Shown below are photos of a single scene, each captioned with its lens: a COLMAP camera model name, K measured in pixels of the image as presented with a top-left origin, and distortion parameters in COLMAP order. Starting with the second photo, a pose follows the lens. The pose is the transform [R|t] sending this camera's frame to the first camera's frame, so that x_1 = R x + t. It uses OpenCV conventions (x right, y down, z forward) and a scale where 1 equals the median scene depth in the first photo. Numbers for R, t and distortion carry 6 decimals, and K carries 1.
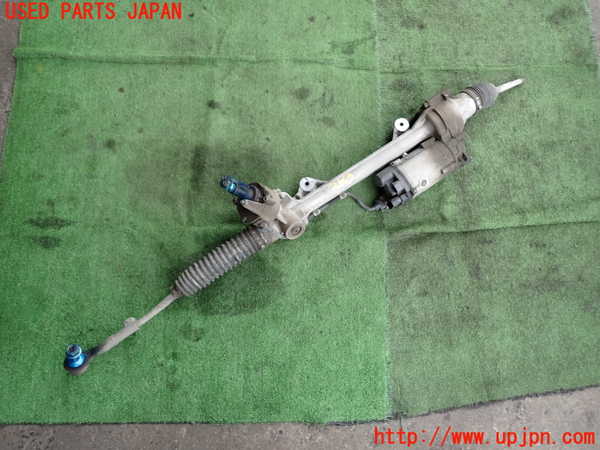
lens RADIAL K [[448.6, 0, 298.2], [0, 448.6, 225.8], [0, 0, 1]] dist [0.021917, -0.005938]
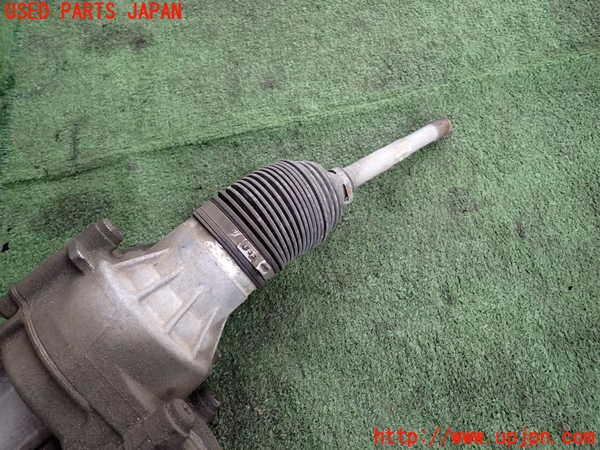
lens RADIAL K [[448.6, 0, 298.2], [0, 448.6, 225.8], [0, 0, 1]] dist [0.021917, -0.005938]
pose [[0.980585, -0.181262, -0.074811, 0.412912], [0.166139, 0.970617, -0.174070, -0.220402], [0.104165, 0.158261, 0.981888, 0.702258]]
